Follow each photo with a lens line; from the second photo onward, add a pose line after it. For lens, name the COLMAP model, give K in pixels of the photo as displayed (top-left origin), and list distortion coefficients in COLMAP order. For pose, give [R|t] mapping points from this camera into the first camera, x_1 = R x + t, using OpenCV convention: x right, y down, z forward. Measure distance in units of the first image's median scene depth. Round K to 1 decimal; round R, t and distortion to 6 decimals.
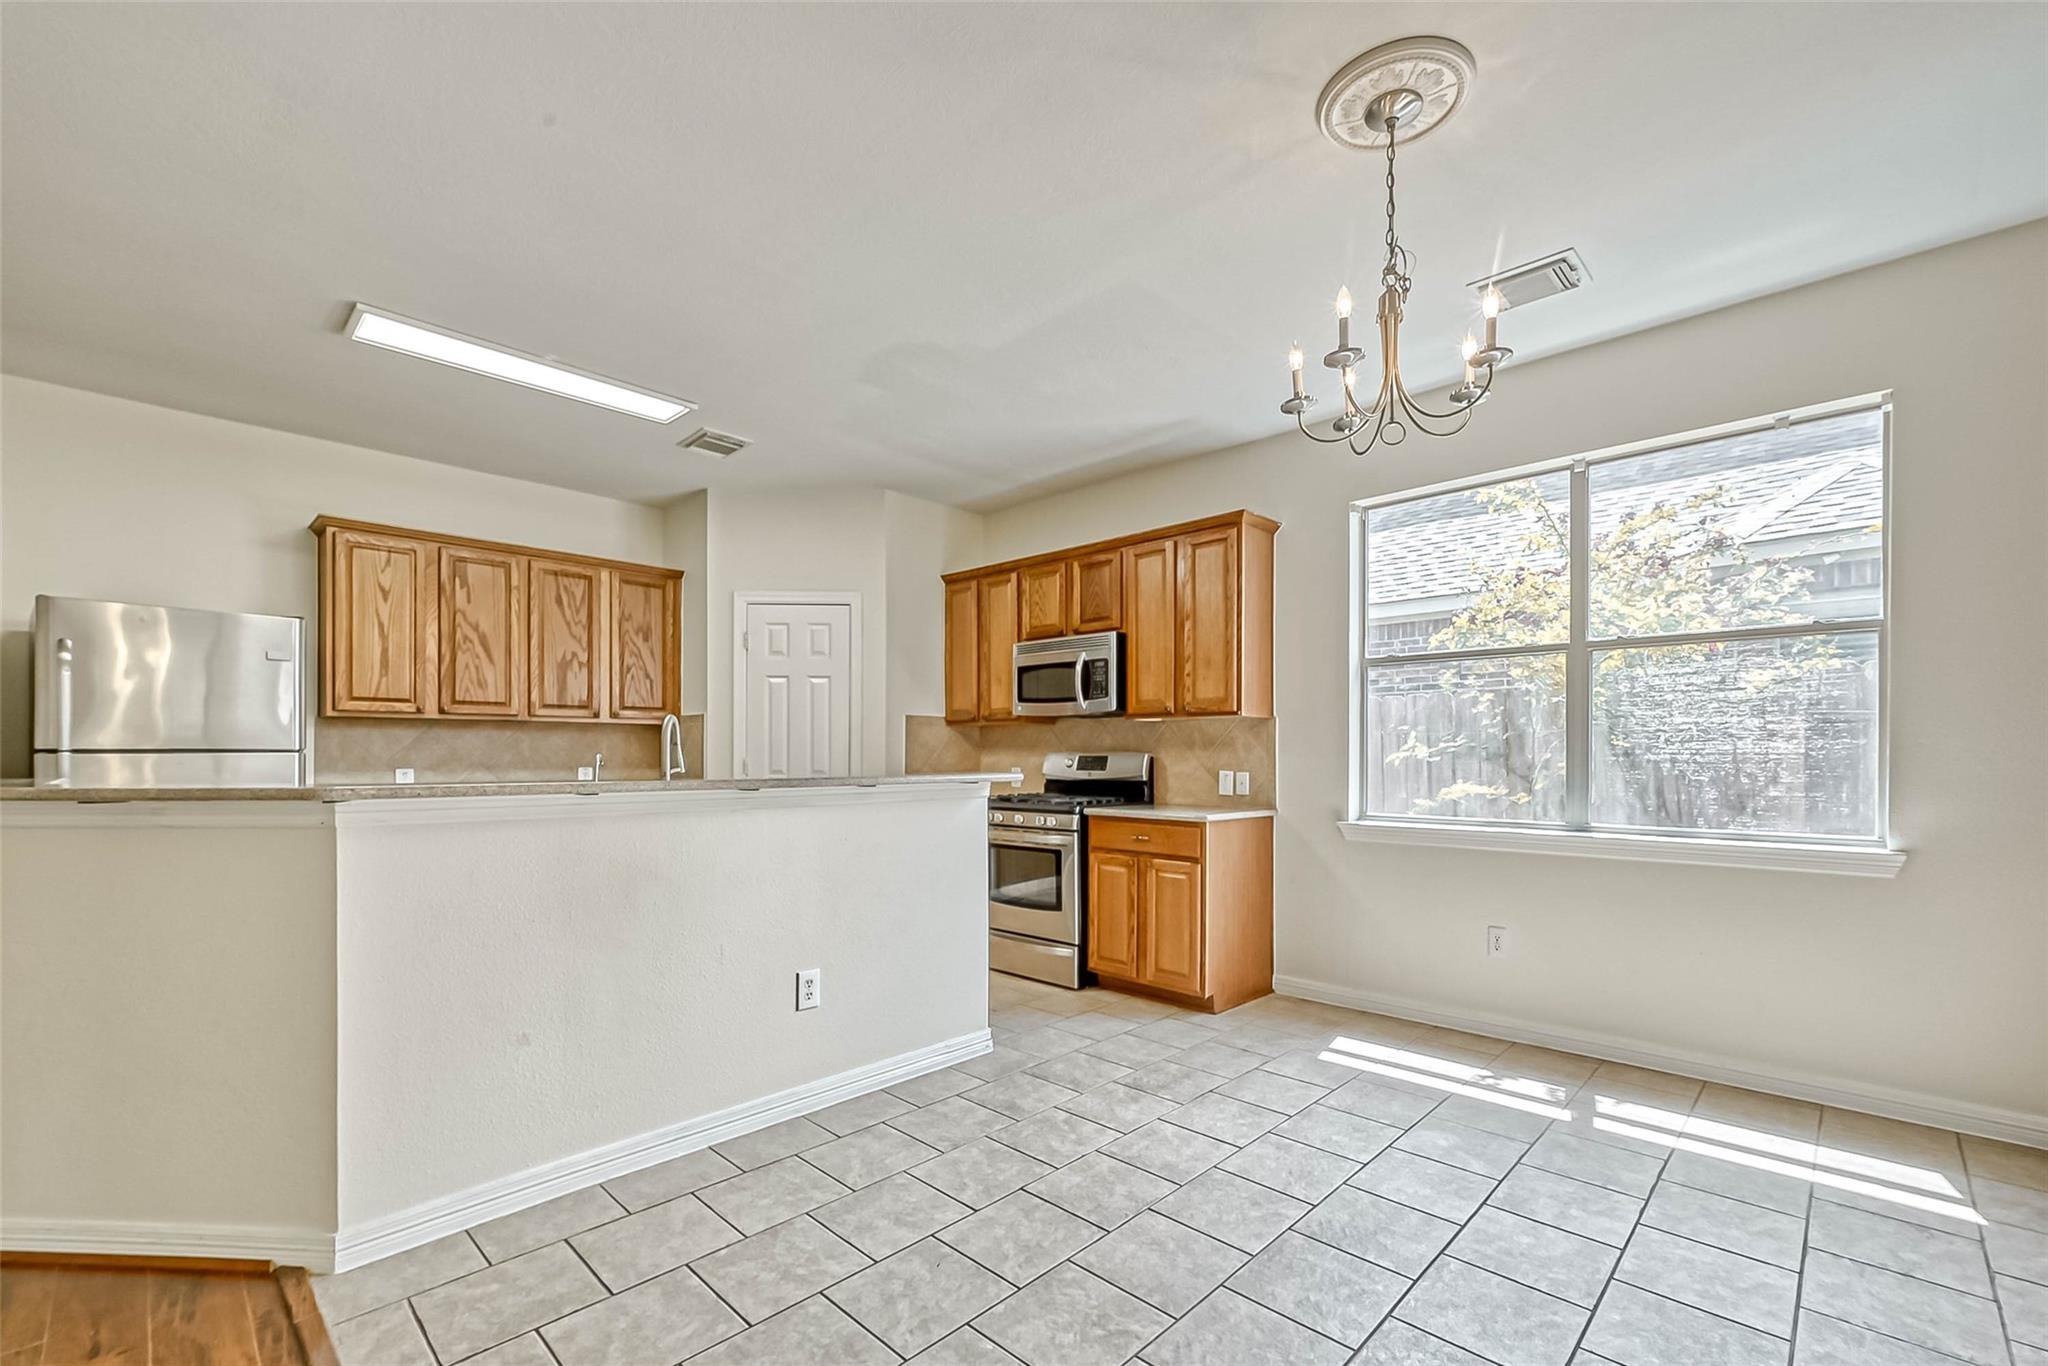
lens RADIAL K [[865.6, 0, 1034.8], [0, 865.6, 754.2], [0, 0, 1]] dist [-0.003412, -0.001088]
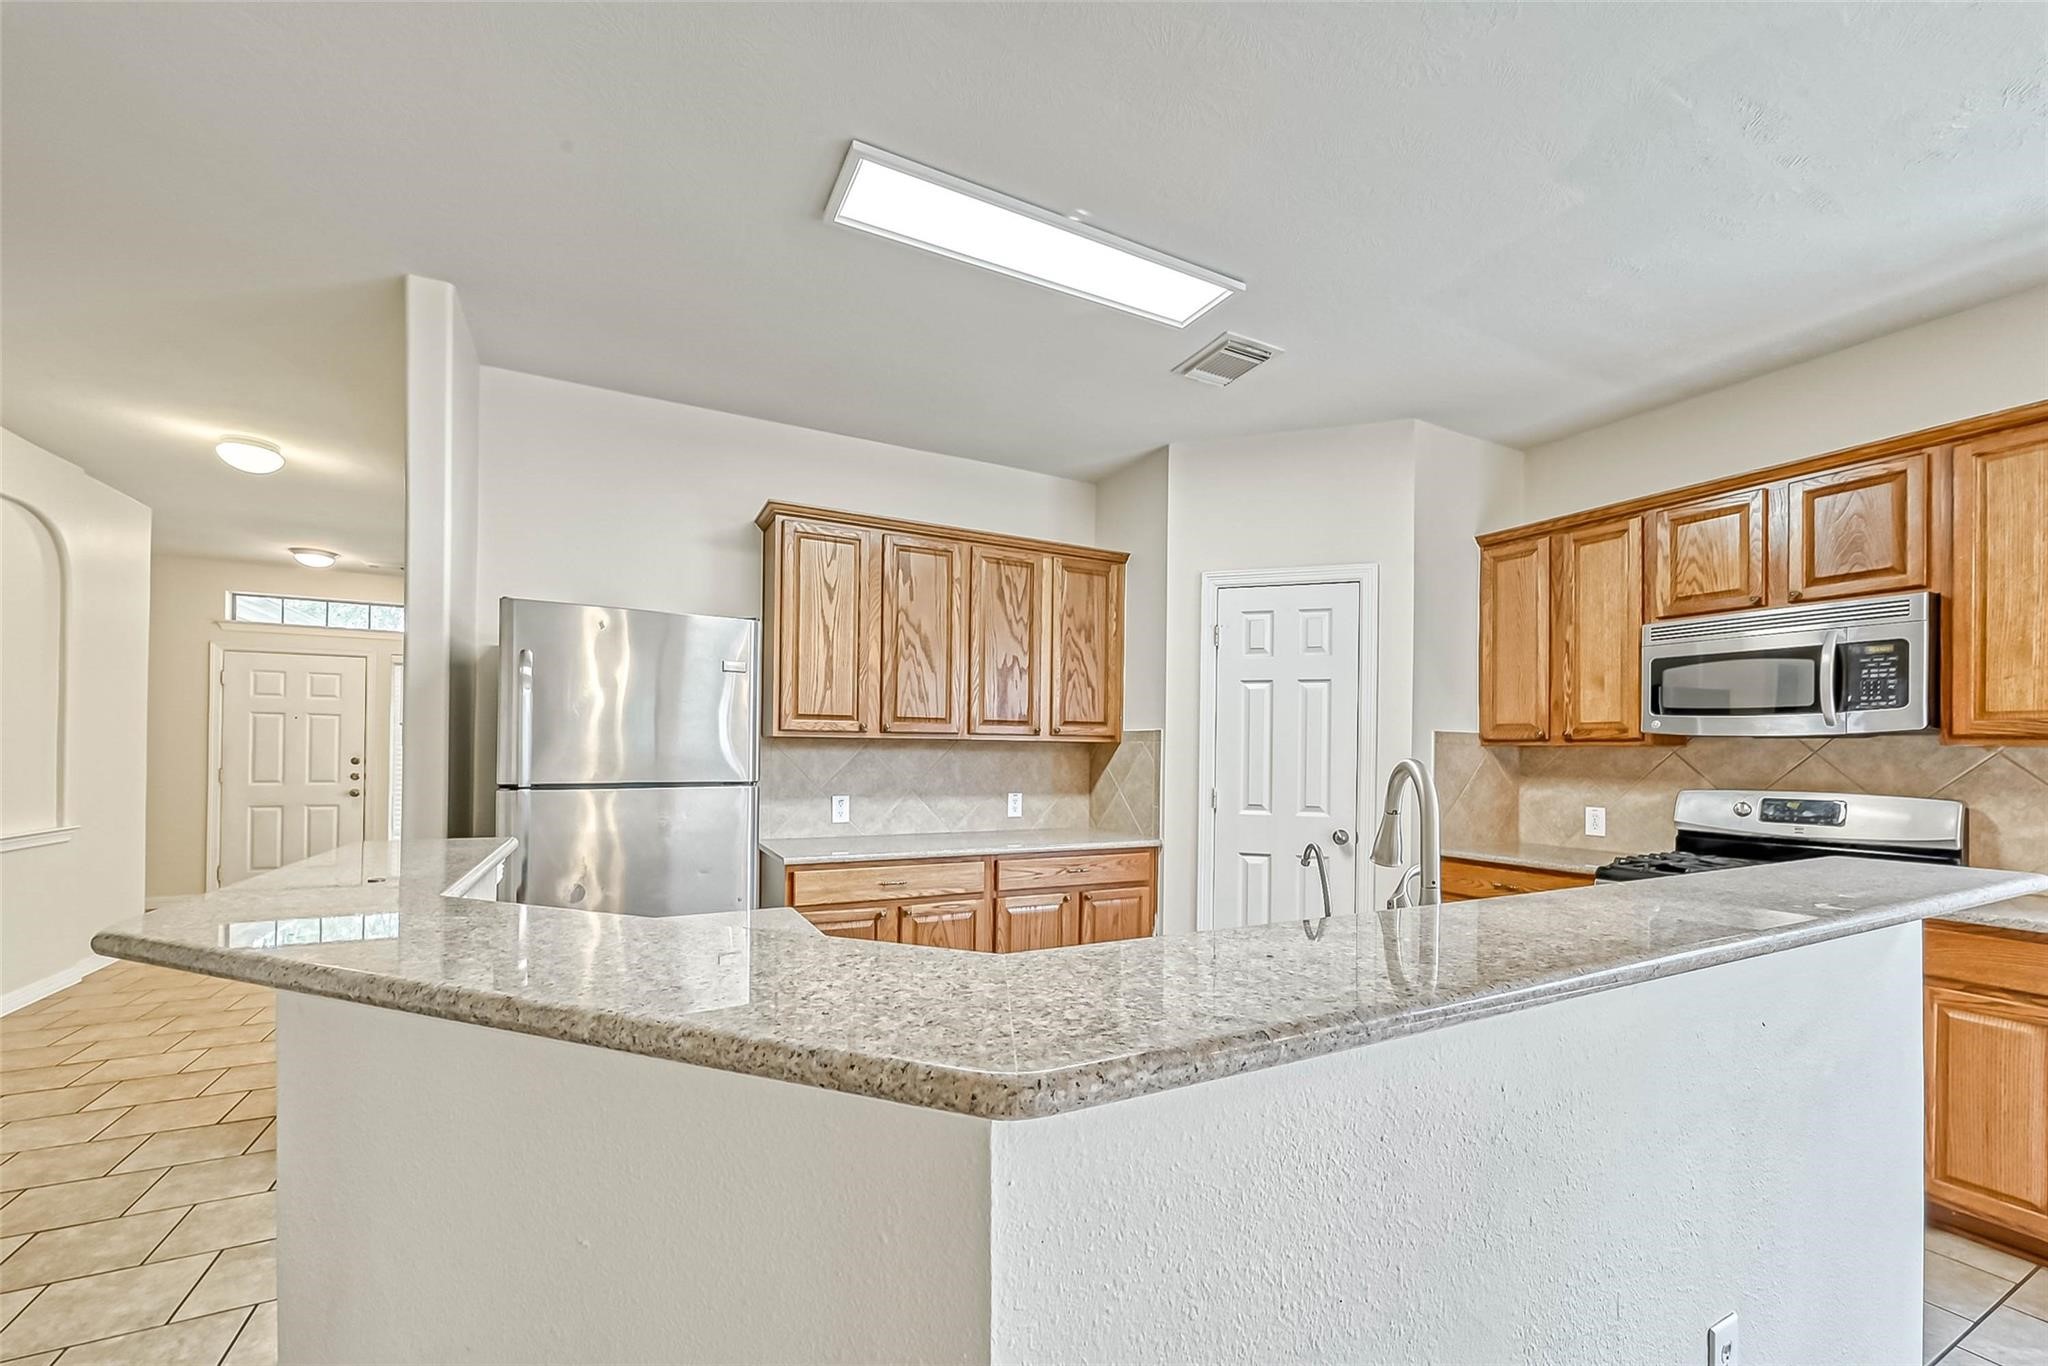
lens RADIAL K [[815.8, 0, 1019.1], [0, 815.8, 750.9], [0, 0, 1]] dist [-0.002770, 0.000086]
pose [[0.943365, 0.009569, -0.331619, -0.511843], [-0.010906, 0.999938, -0.002173, -0.049415], [0.331577, 0.005666, 0.943411, 0.506453]]
